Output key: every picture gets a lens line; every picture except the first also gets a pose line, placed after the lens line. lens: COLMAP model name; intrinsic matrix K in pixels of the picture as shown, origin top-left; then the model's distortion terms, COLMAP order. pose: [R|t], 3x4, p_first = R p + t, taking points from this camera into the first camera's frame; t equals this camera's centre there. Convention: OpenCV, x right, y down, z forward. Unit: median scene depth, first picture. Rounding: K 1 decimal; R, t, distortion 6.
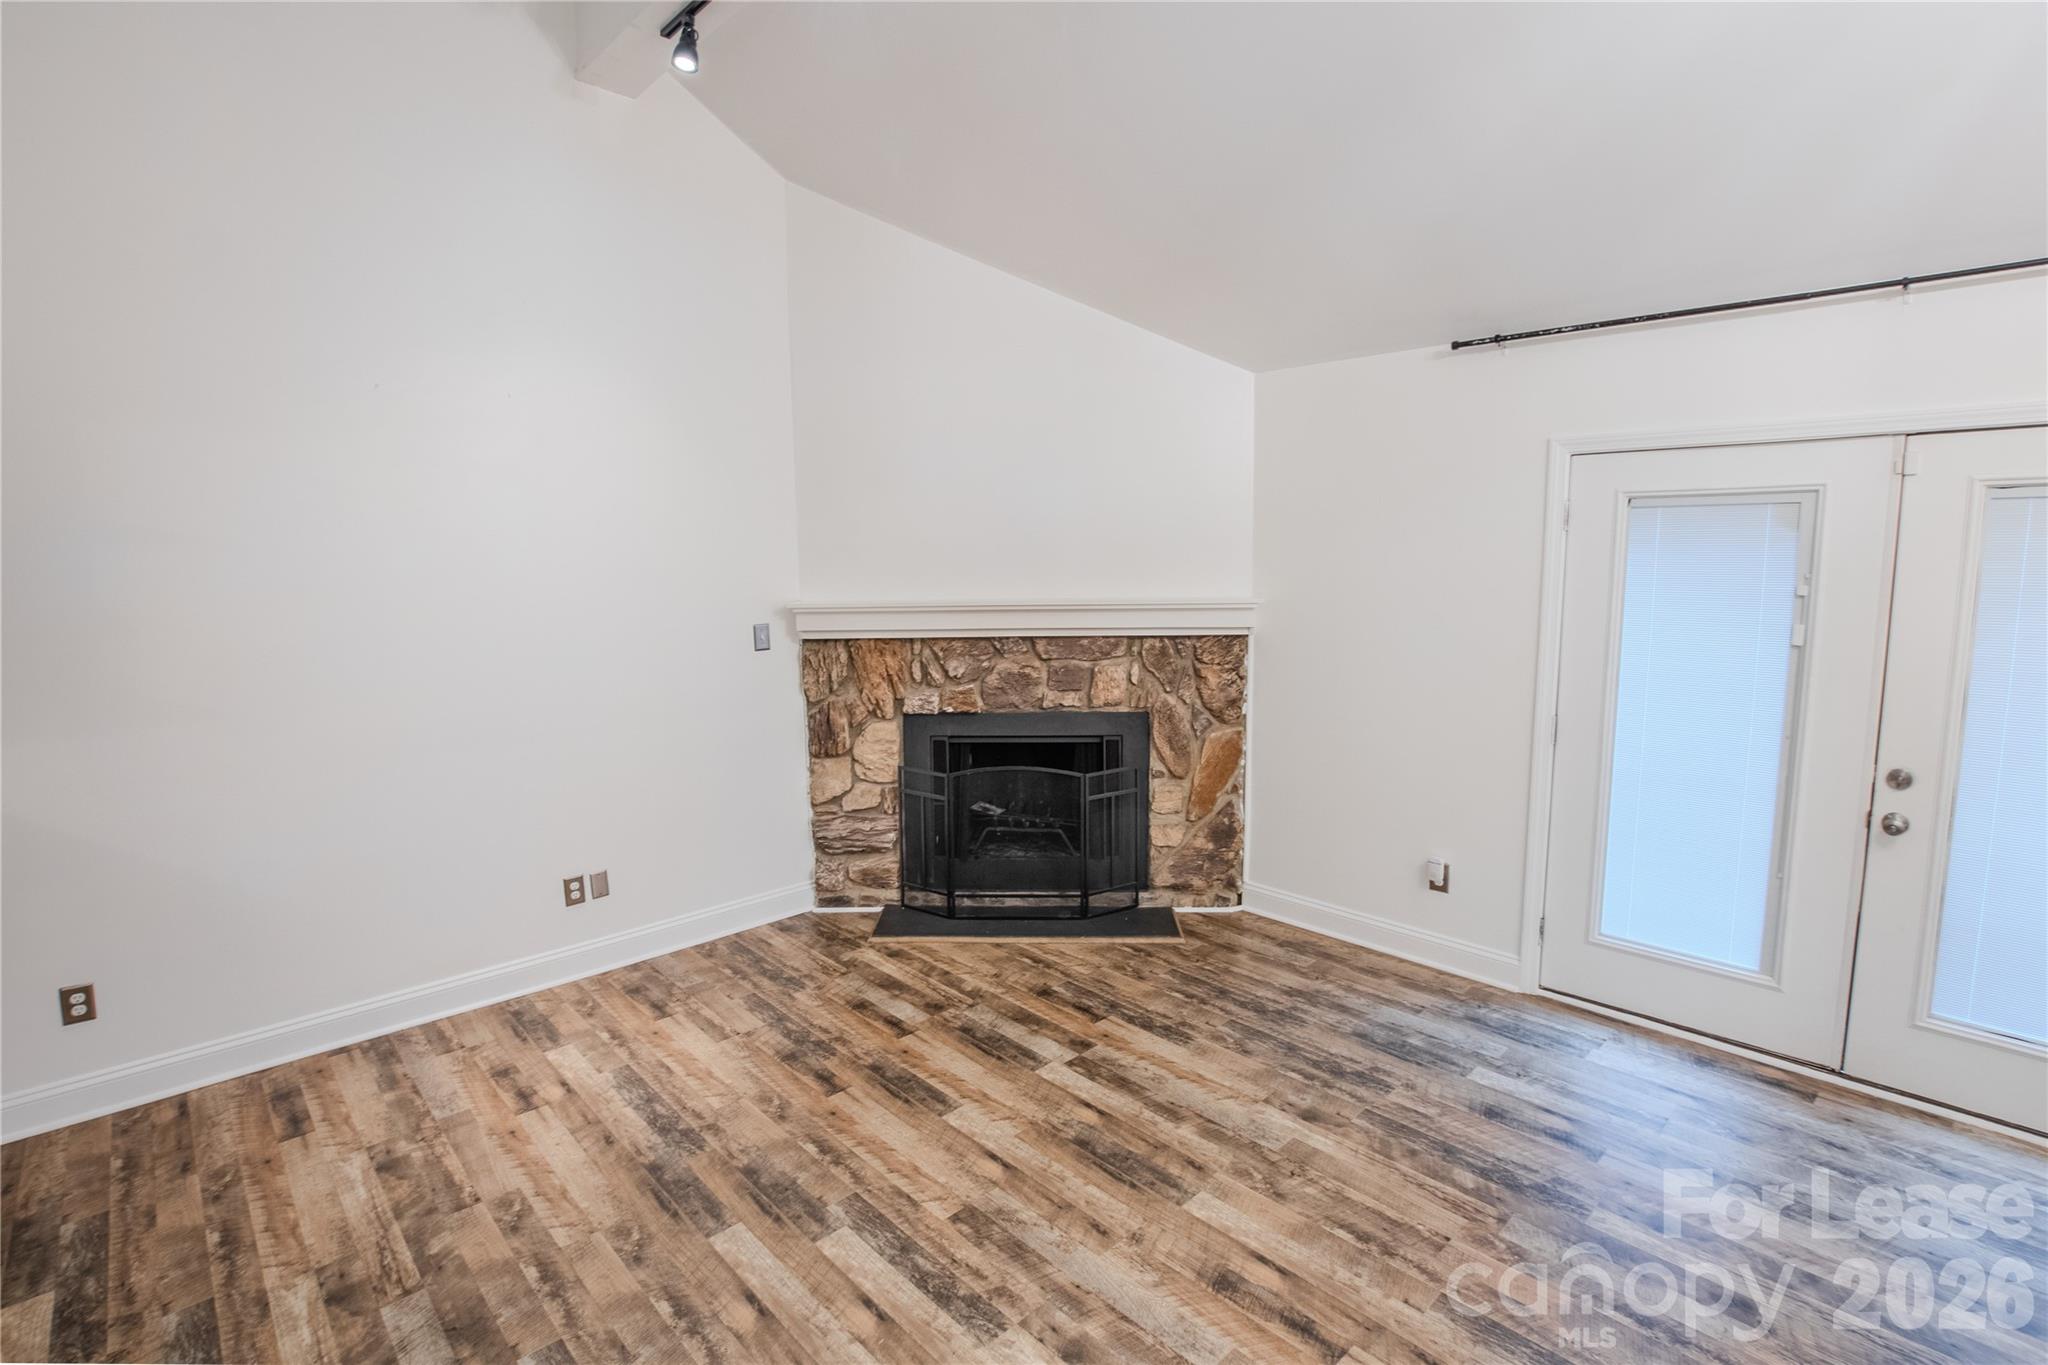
lens RADIAL K [[966.9, 0, 1005.5], [0, 966.9, 687.2], [0, 0, 1]] dist [-0.034557, 0.004686]
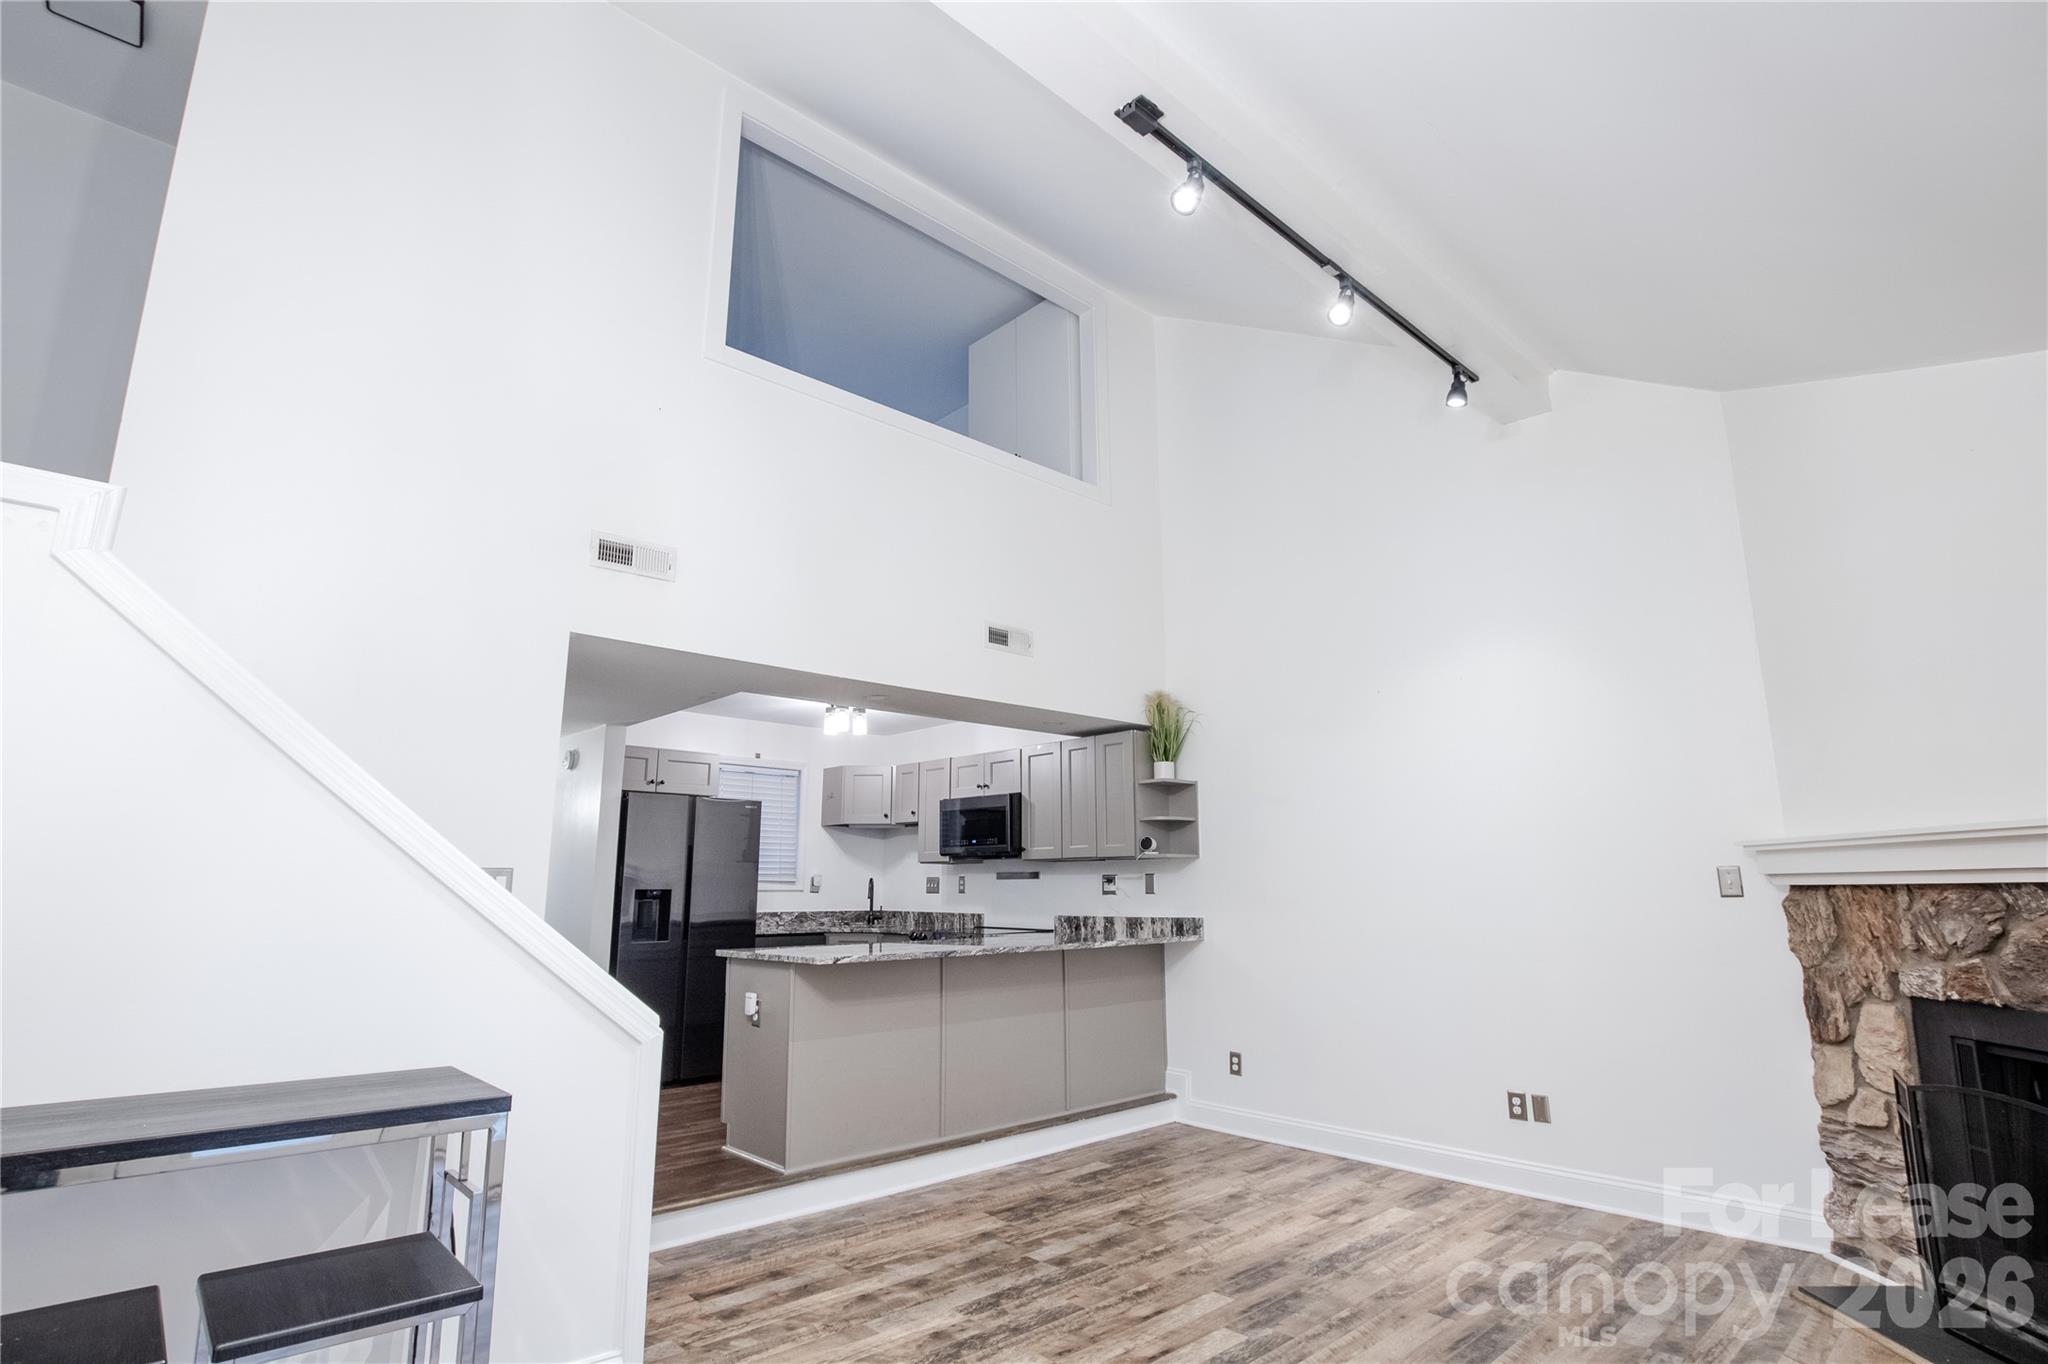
lens RADIAL K [[976.1, 0, 1018.9], [0, 976.1, 708.5], [0, 0, 1]] dist [-0.030611, 0.000972]
pose [[0.001573, -0.164950, -0.986301, 0.751478], [-0.135324, 0.977194, -0.163643, 0.029216], [0.990800, 0.133728, -0.020784, 0.431962]]
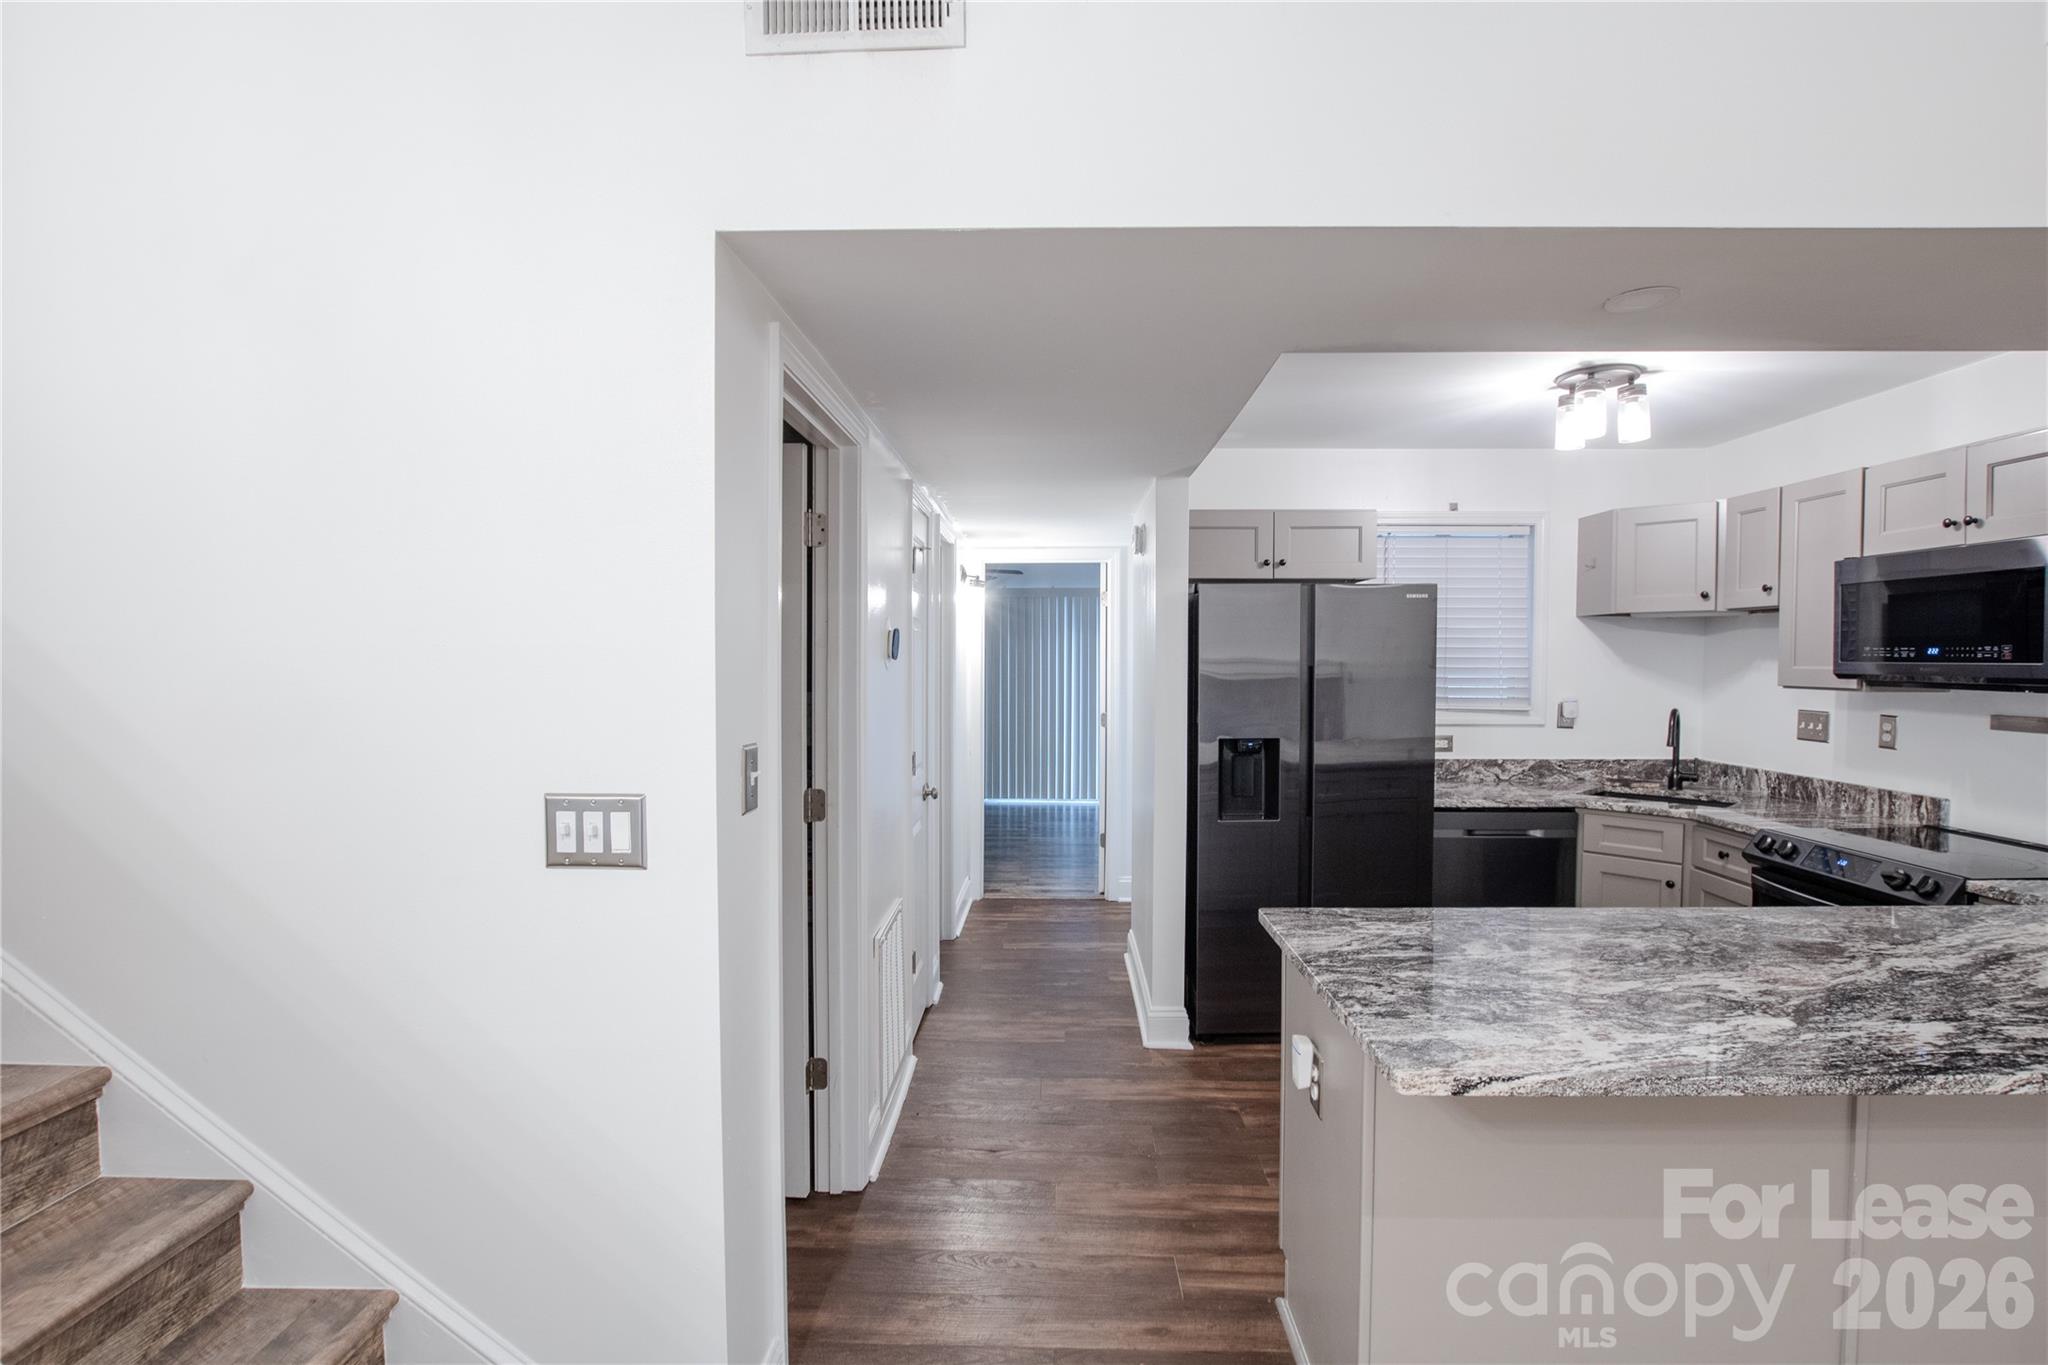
lens RADIAL K [[966.9, 0, 1029.7], [0, 966.9, 692.1], [0, 0, 1]] dist [-0.034557, 0.004686]
pose [[-0.694990, 0.038159, -0.718006, -0.019899], [-0.089048, 0.986335, 0.138613, -0.022772], [0.713484, 0.160271, -0.682095, 0.346434]]
